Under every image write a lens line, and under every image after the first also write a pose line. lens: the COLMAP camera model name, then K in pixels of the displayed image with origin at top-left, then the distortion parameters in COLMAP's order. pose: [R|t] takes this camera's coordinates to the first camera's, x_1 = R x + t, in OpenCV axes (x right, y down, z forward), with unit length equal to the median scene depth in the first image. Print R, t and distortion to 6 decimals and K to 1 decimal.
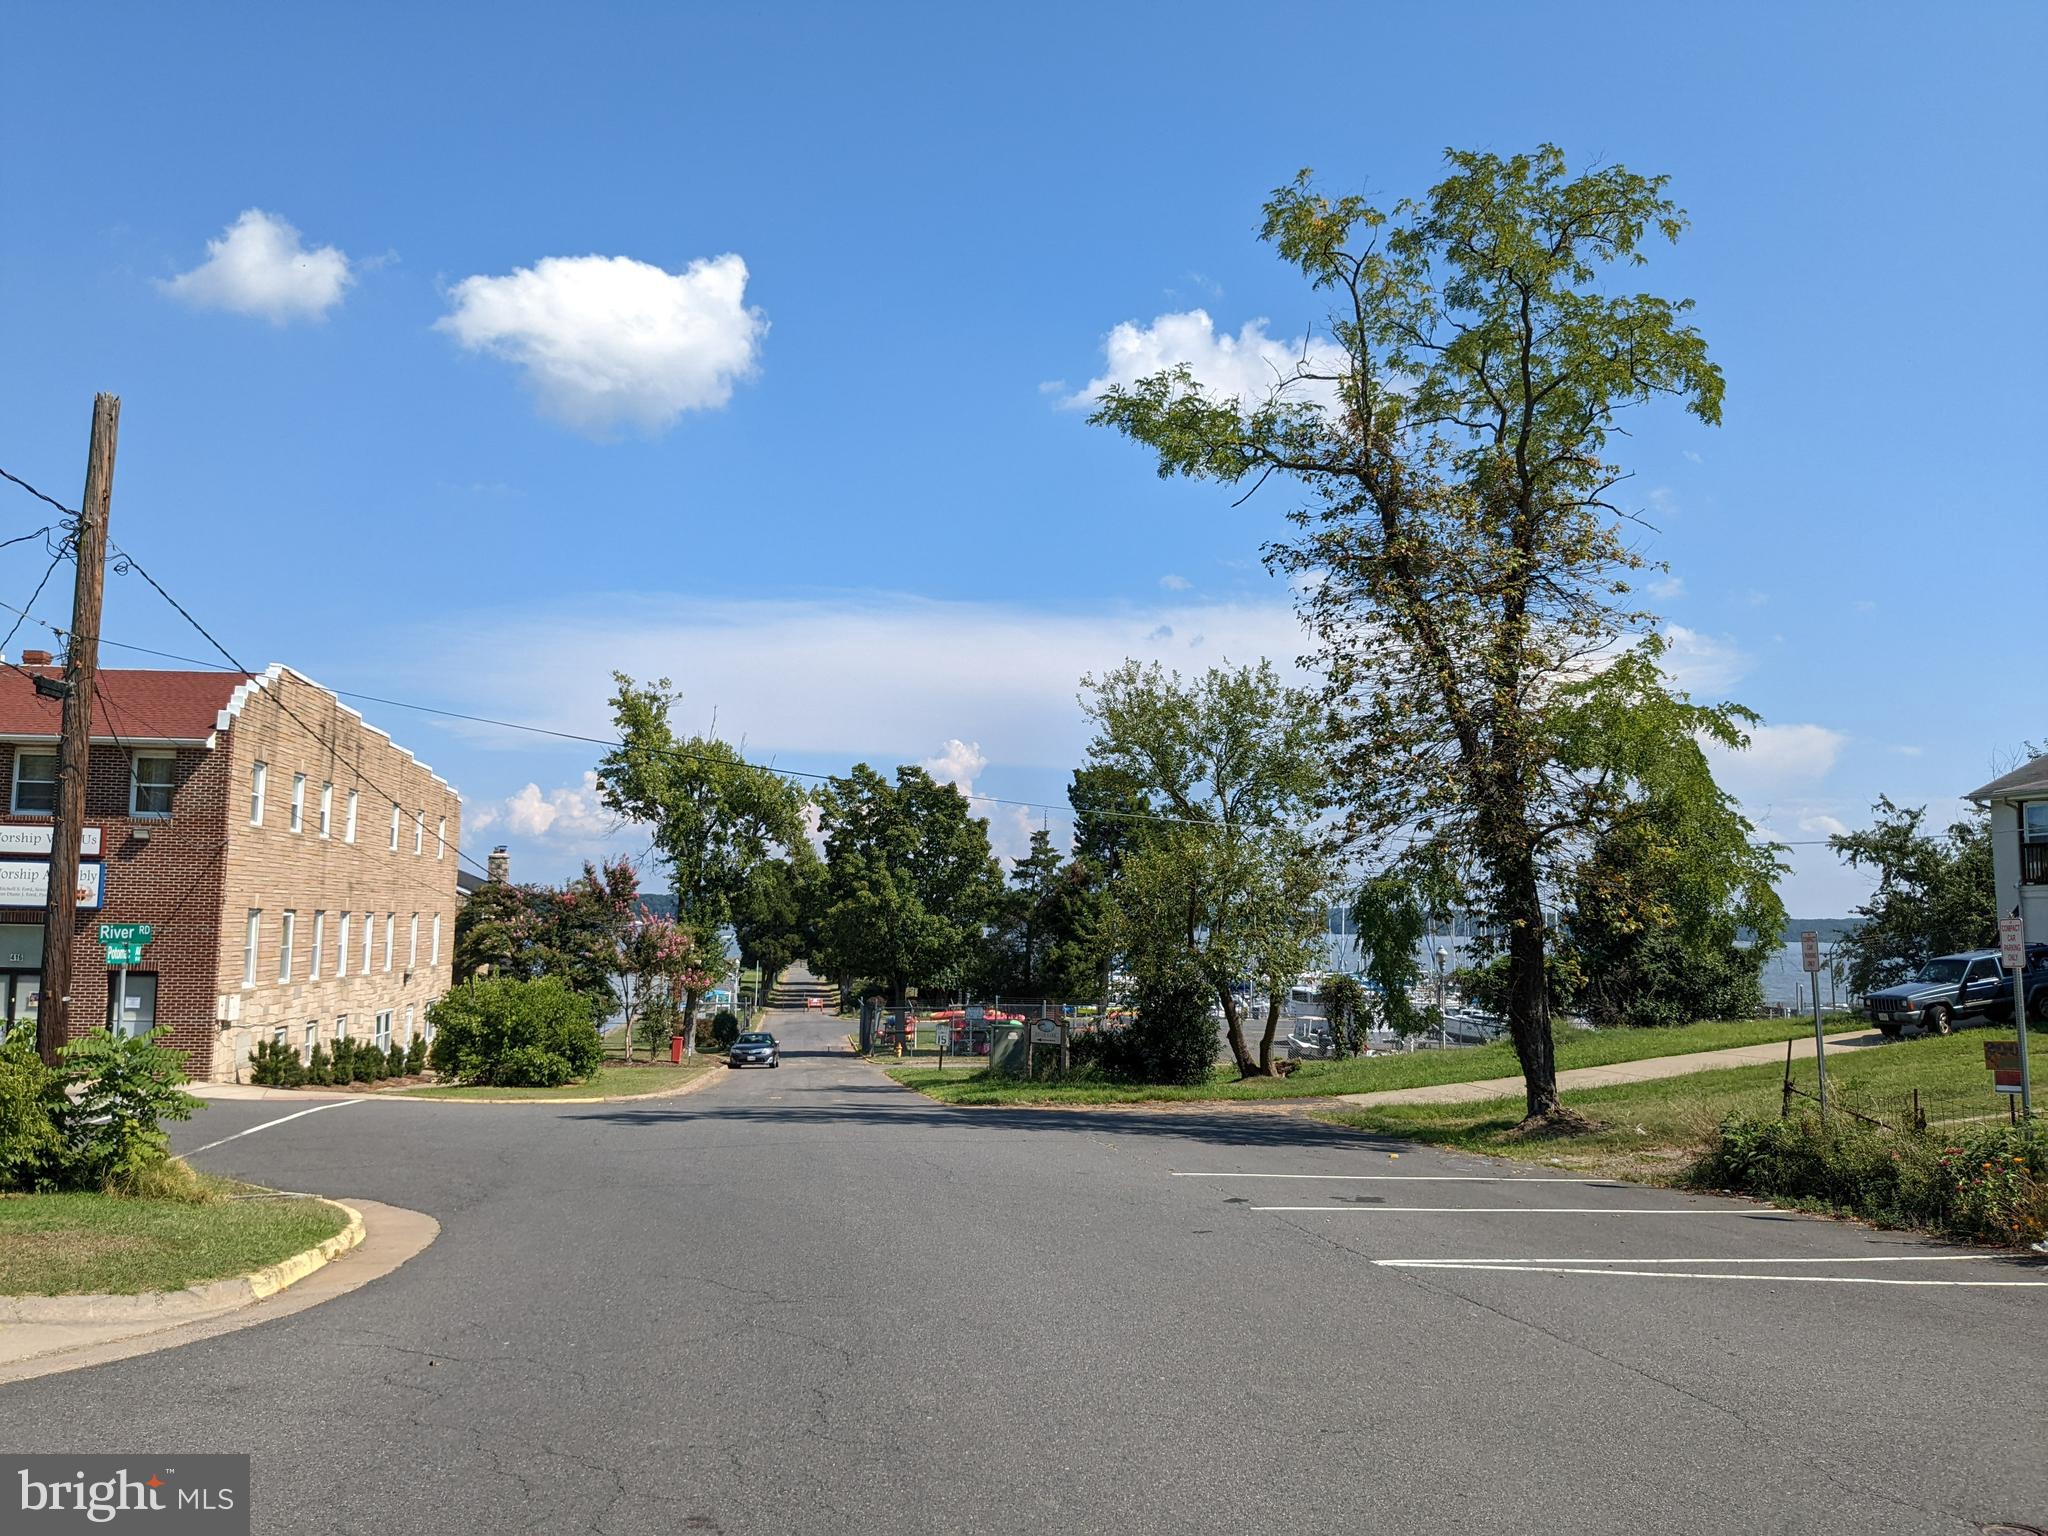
lens RADIAL K [[1630.6, 0, 1013.0], [0, 1630.6, 764.9], [0, 0, 1]] dist [0.048689, -0.085811]
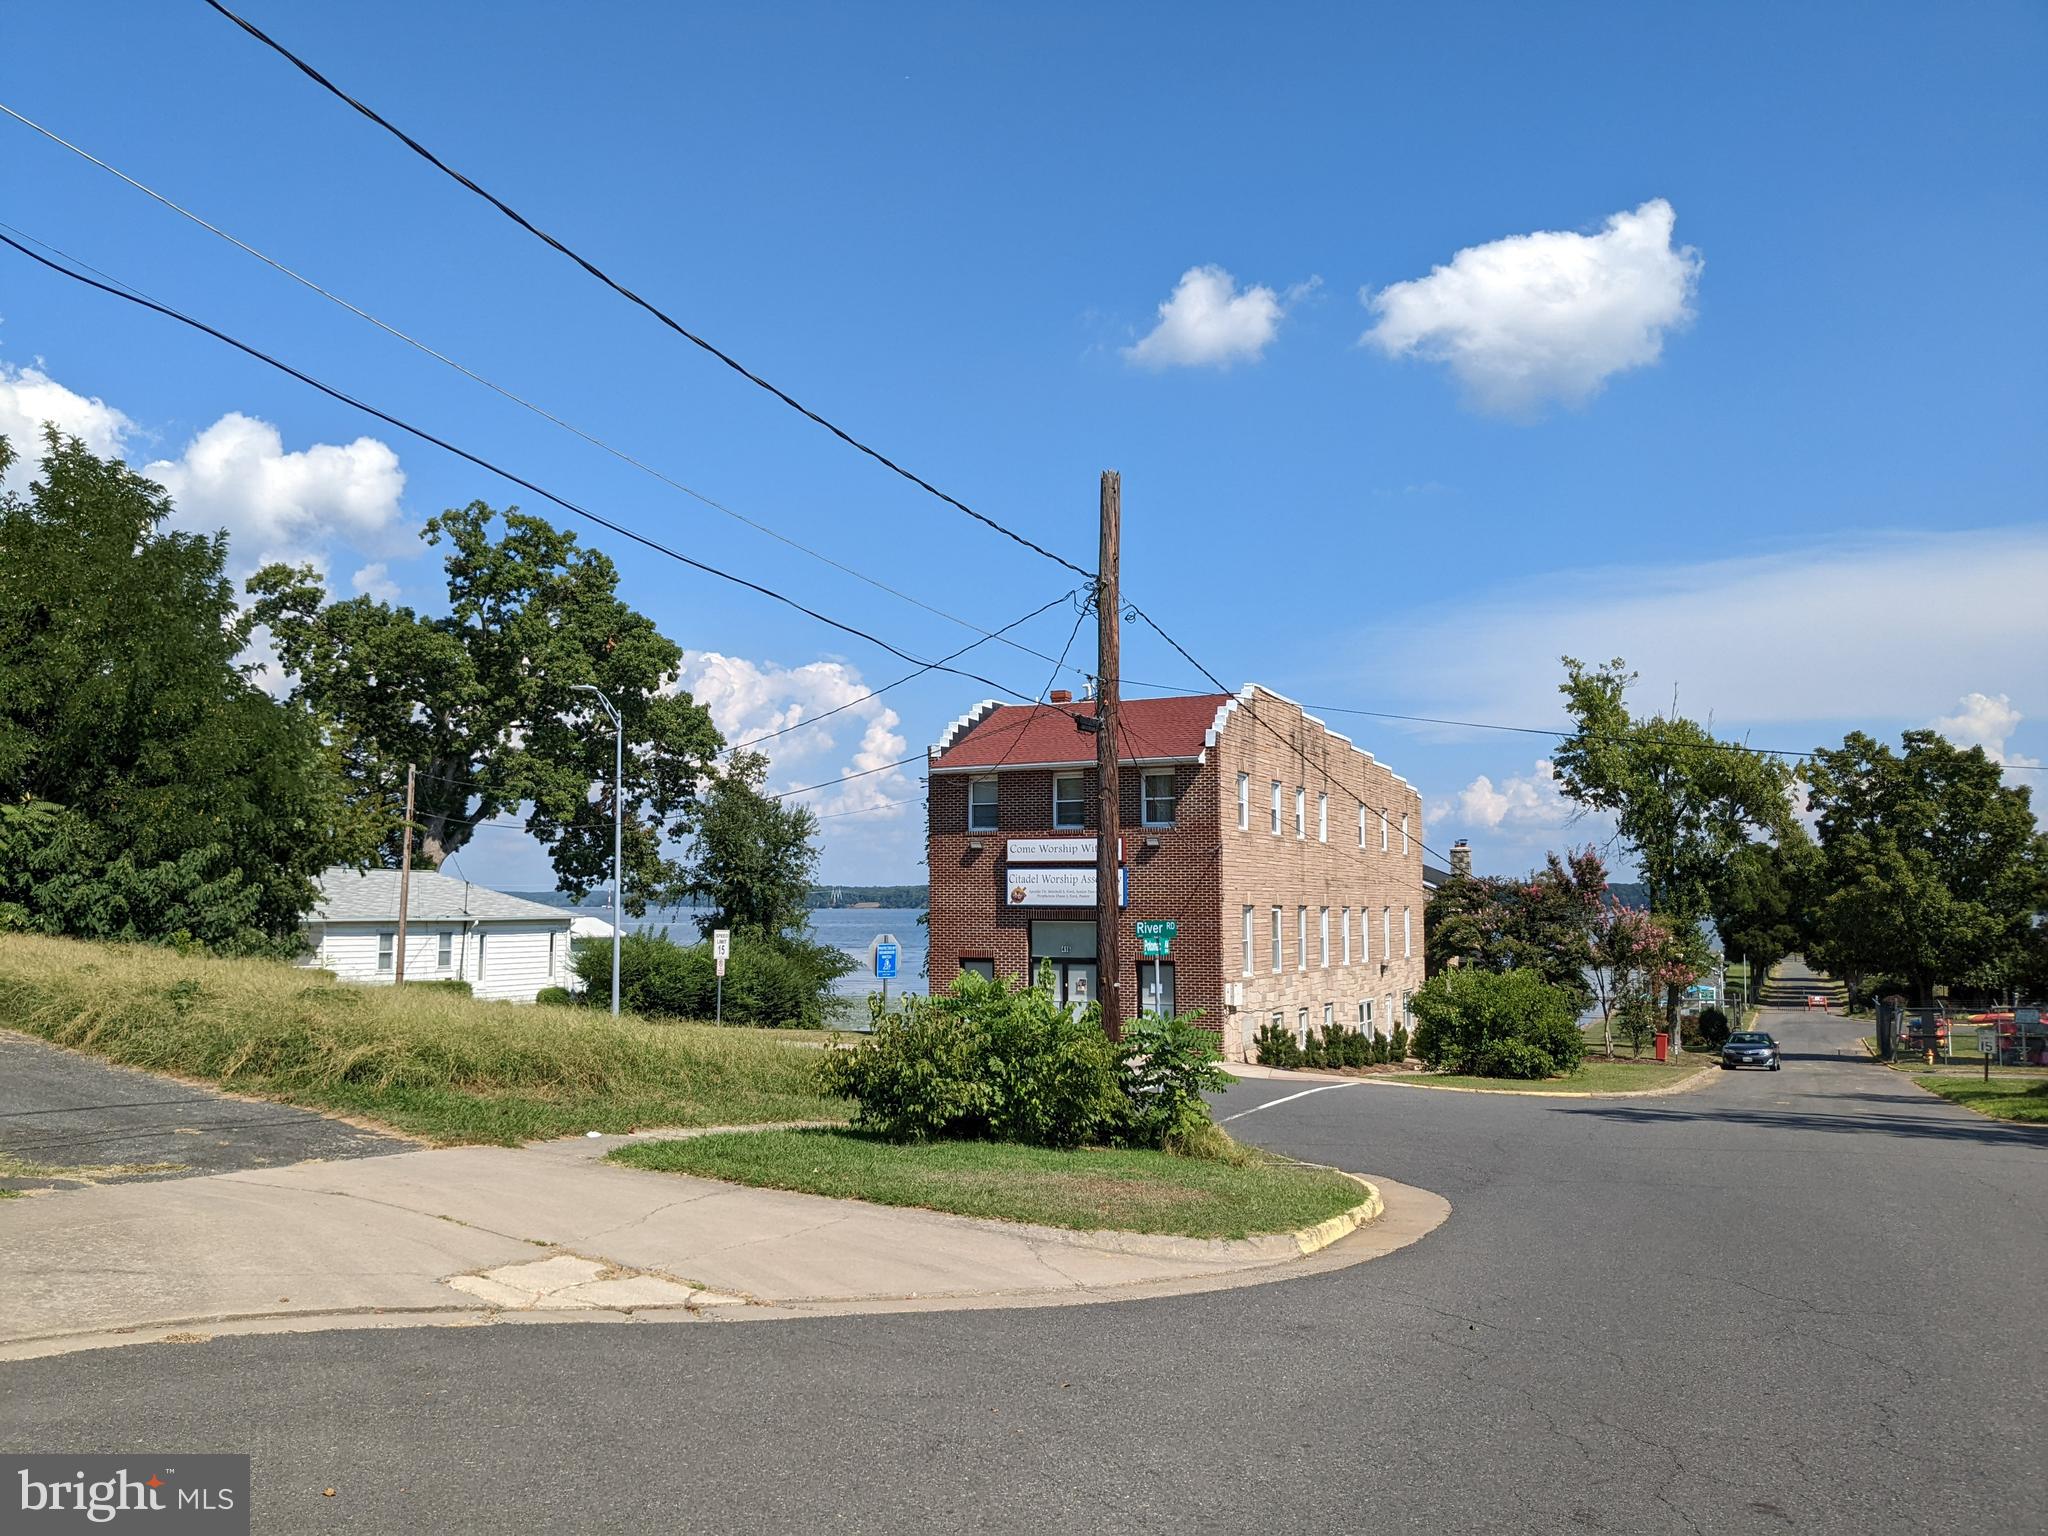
lens RADIAL K [[1630.6, 0, 978.3], [0, 1630.6, 761.5], [0, 0, 1]] dist [0.048689, -0.085811]
pose [[0.832759, -0.063224, -0.550014, -0.001266], [0.064872, 0.997758, -0.016472, -0.002108], [0.549822, -0.021964, 0.834993, -0.013775]]
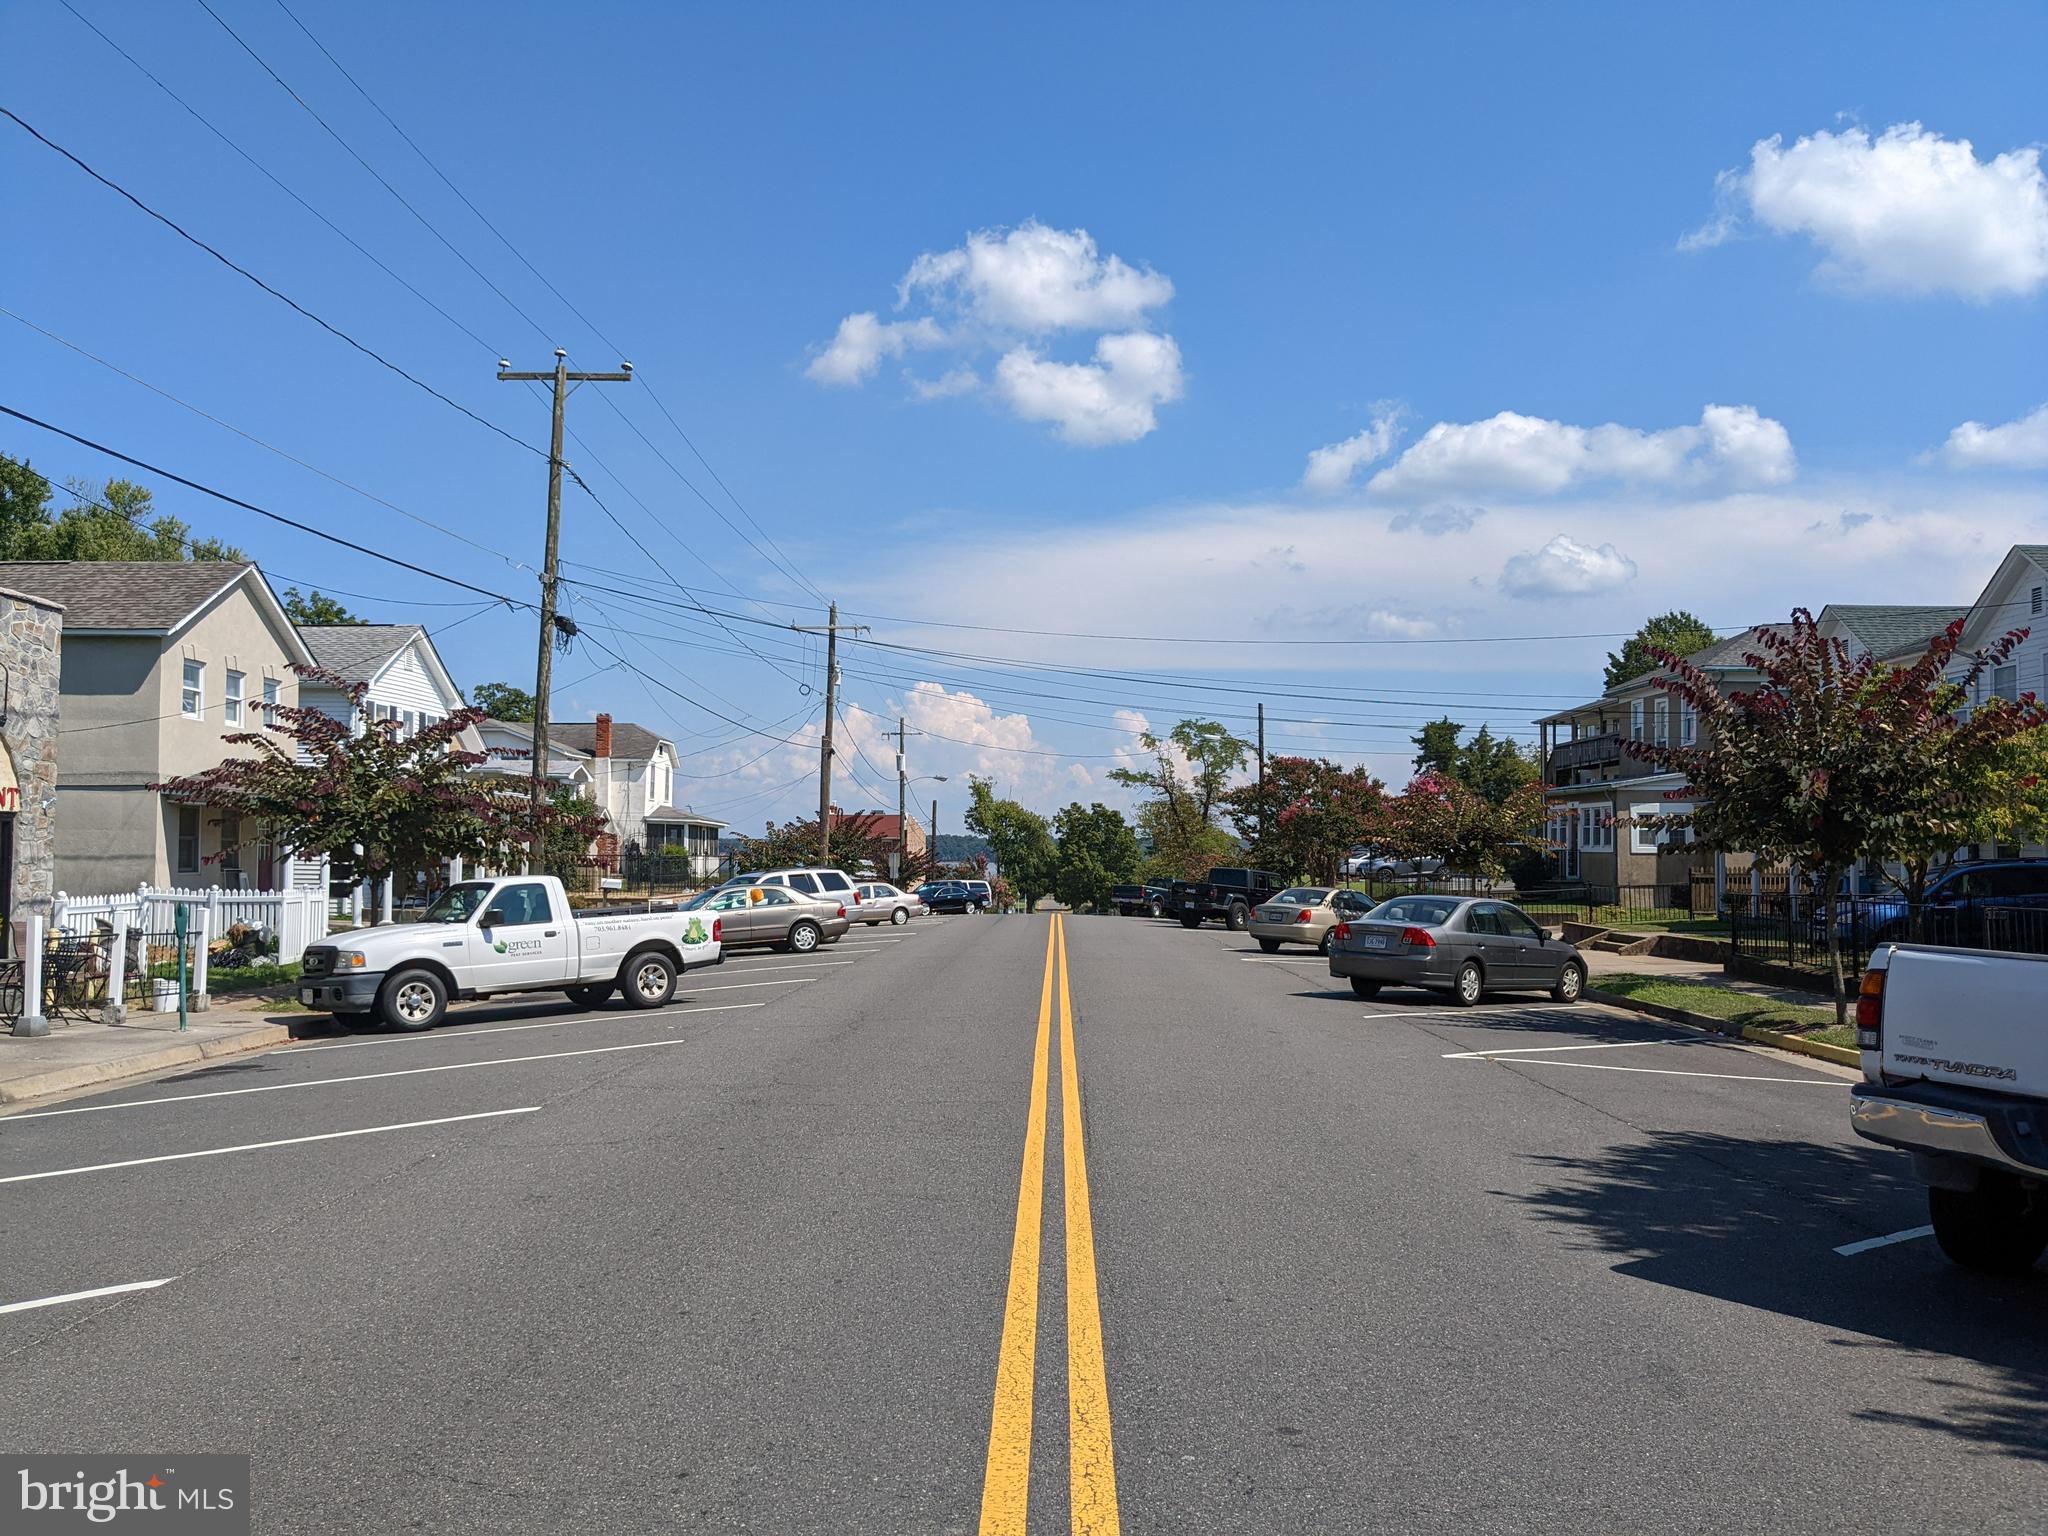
lens RADIAL K [[1630.6, 0, 1025.9], [0, 1630.6, 764.7], [0, 0, 1]] dist [0.048689, -0.085811]
pose [[0.989698, -0.020587, -0.141680, 0.290321], [0.026005, 0.998995, 0.036499, -0.252828], [0.140786, -0.039808, 0.989239, -2.212033]]
